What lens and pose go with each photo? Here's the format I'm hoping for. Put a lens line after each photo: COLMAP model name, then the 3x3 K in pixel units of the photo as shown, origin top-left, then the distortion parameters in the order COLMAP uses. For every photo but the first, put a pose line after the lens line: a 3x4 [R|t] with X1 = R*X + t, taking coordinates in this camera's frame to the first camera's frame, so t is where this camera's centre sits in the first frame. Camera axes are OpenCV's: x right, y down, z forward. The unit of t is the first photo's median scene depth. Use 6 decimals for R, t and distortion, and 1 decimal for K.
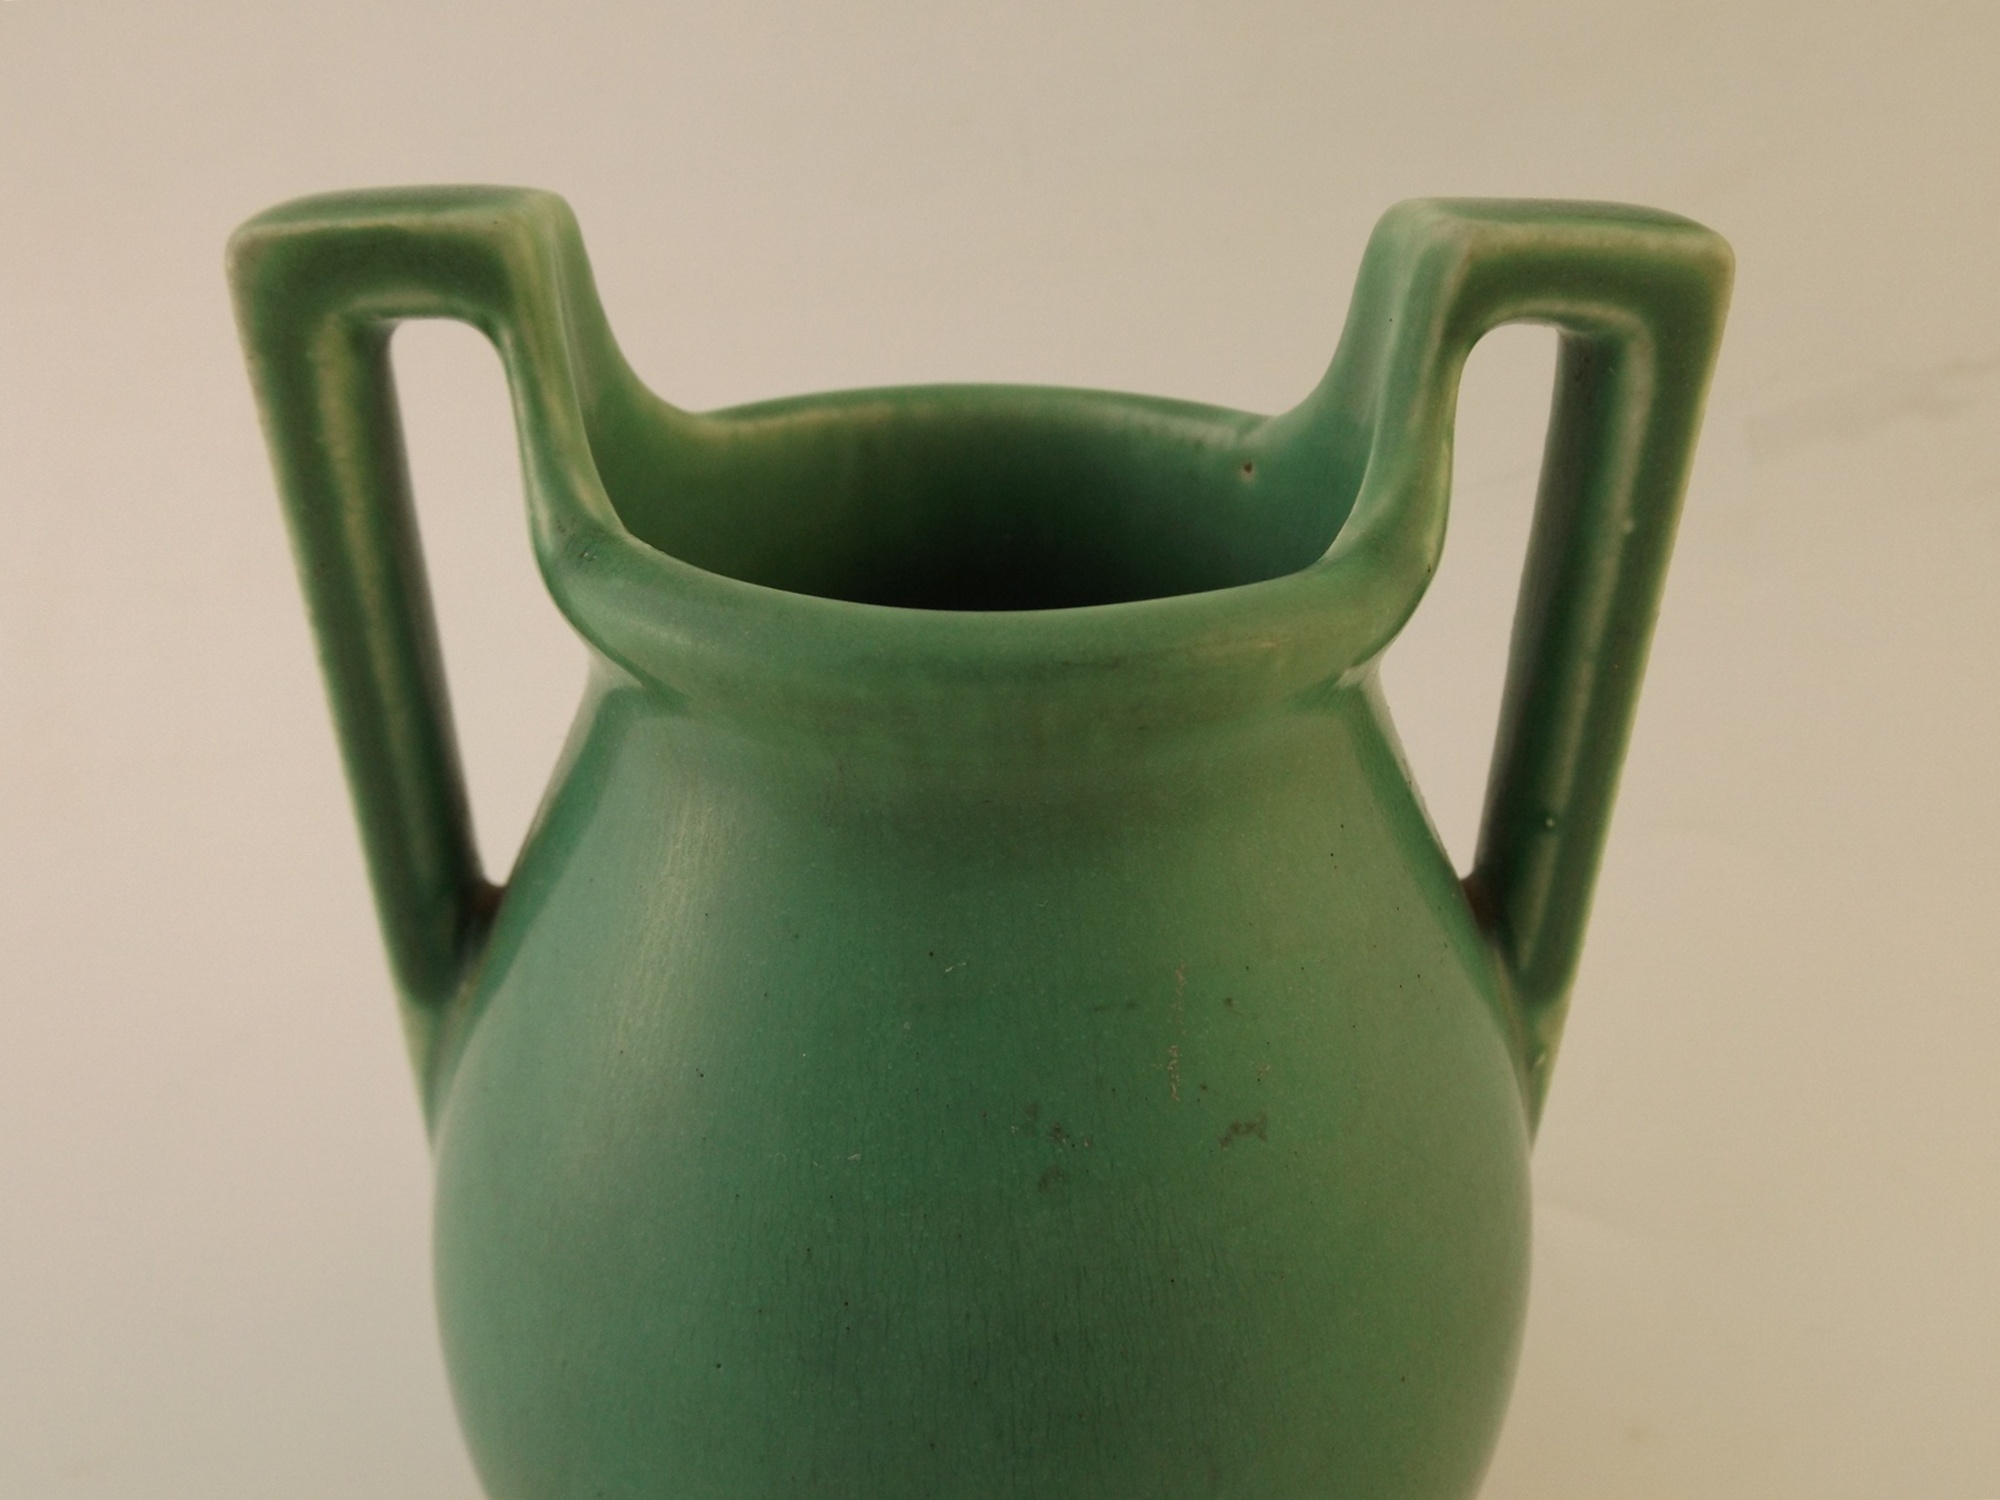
lens RADIAL K [[1384.0, 0, 992.6], [0, 1384.0, 758.9], [0, 0, 1]] dist [0.026332, -0.014243]
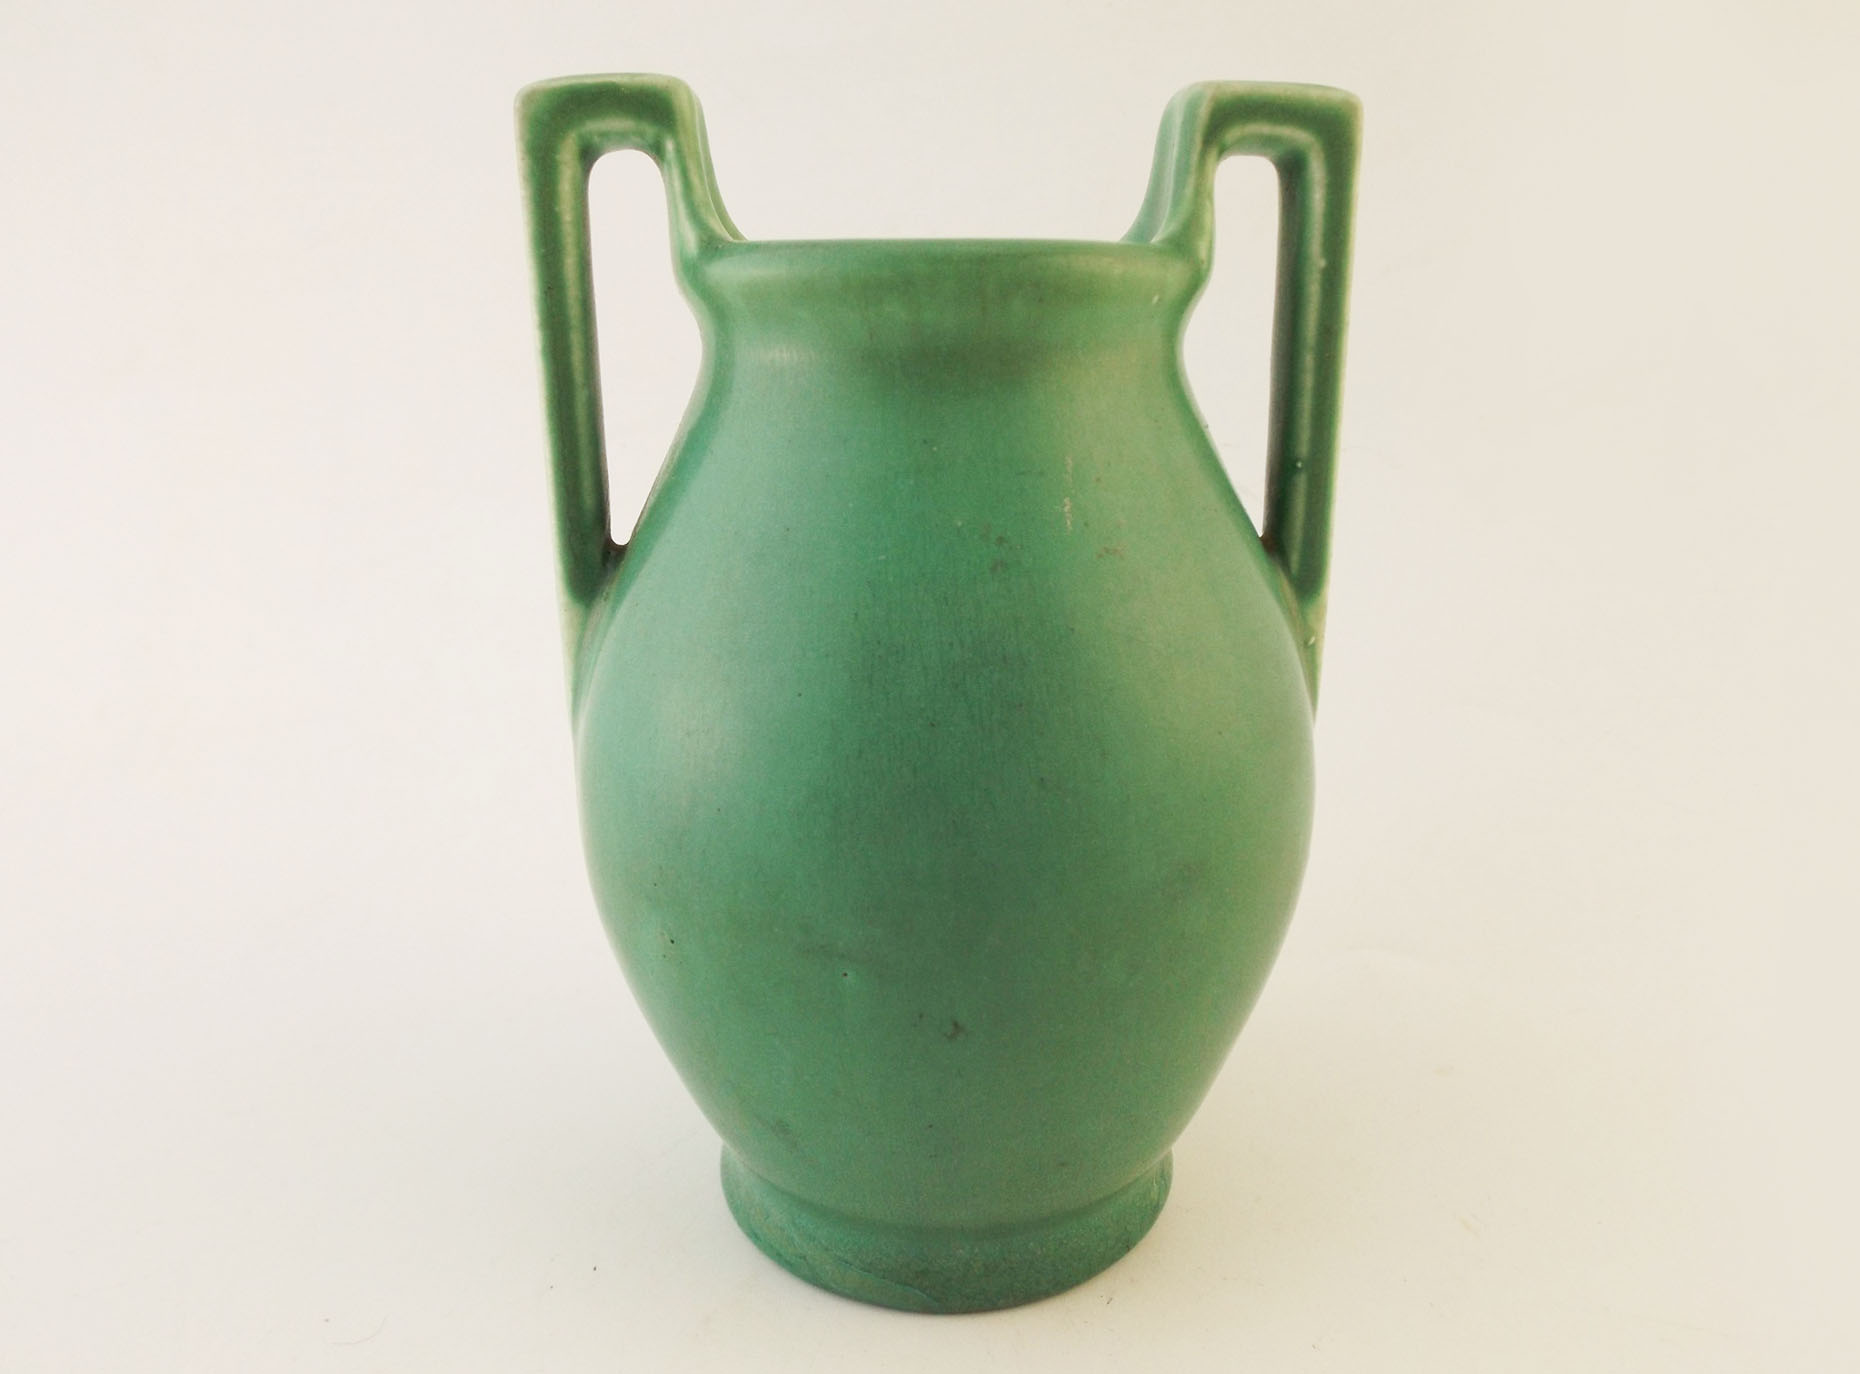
lens RADIAL K [[1287.1, 0, 932.2], [0, 1287.1, 679.0], [0, 0, 1]] dist [0.026332, -0.014243]
pose [[0.999455, -0.020291, 0.026024, -0.075209], [0.025045, 0.979926, -0.197782, 0.680609], [-0.021488, 0.198326, 0.979901, -0.468439]]
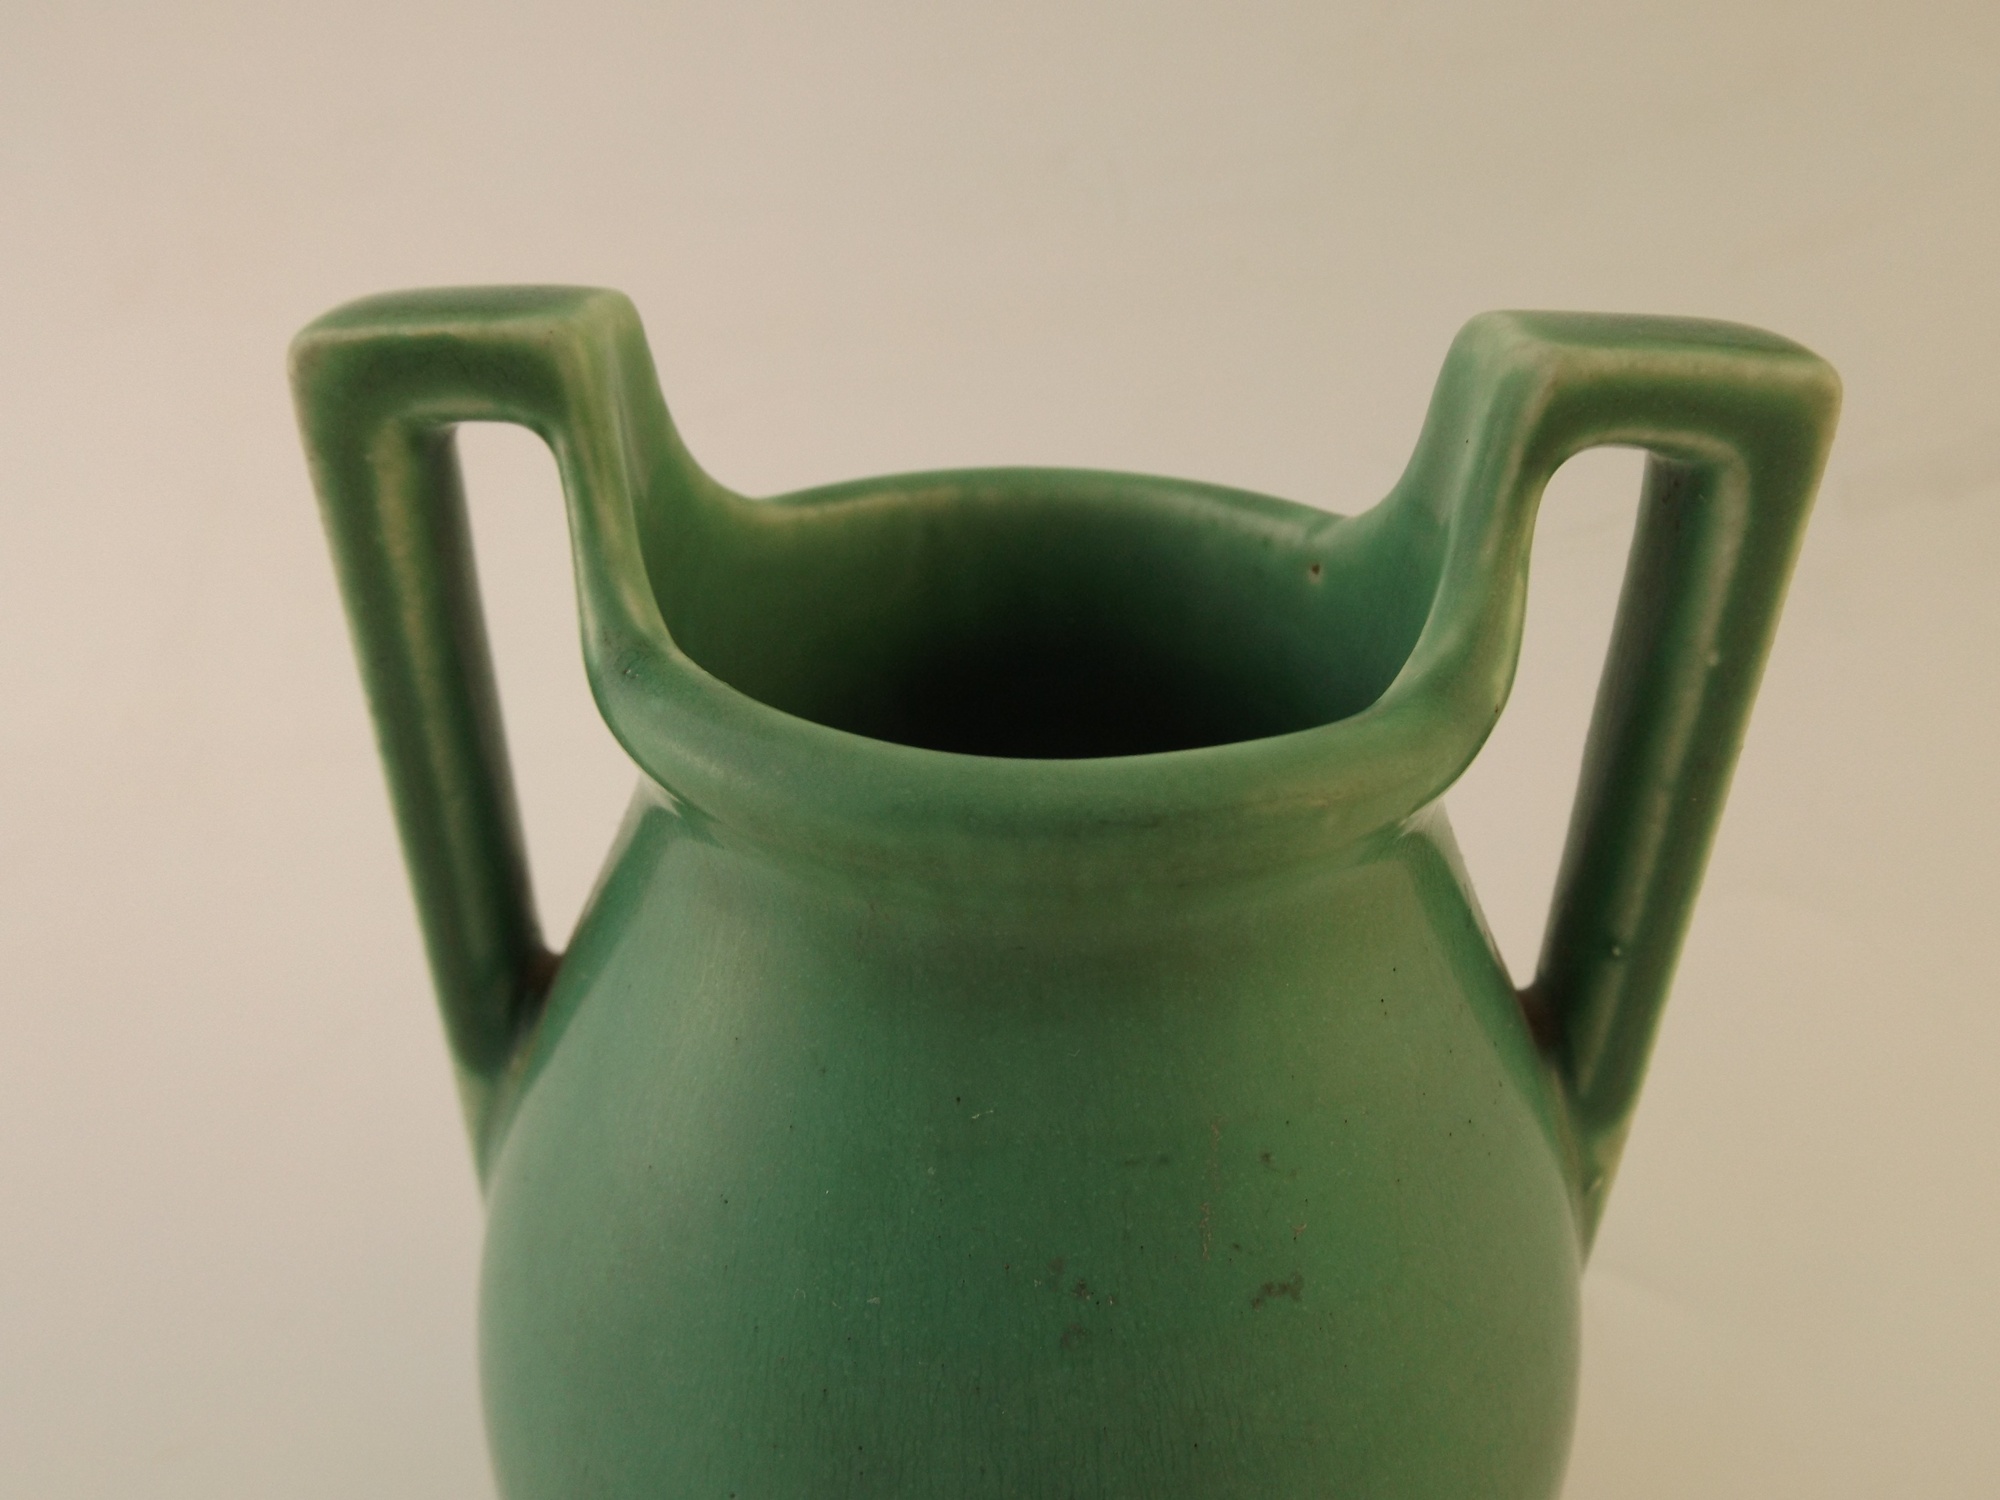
lens RADIAL K [[1312.5, 0, 1005.1], [0, 1312.5, 758.8], [0, 0, 1]] dist [0.023577, -0.004483]
pose [[0.997688, 0.036833, -0.057119, 0.029418], [-0.036024, 0.999236, 0.015138, -0.103343], [0.057632, -0.013046, 0.998253, 0.073848]]
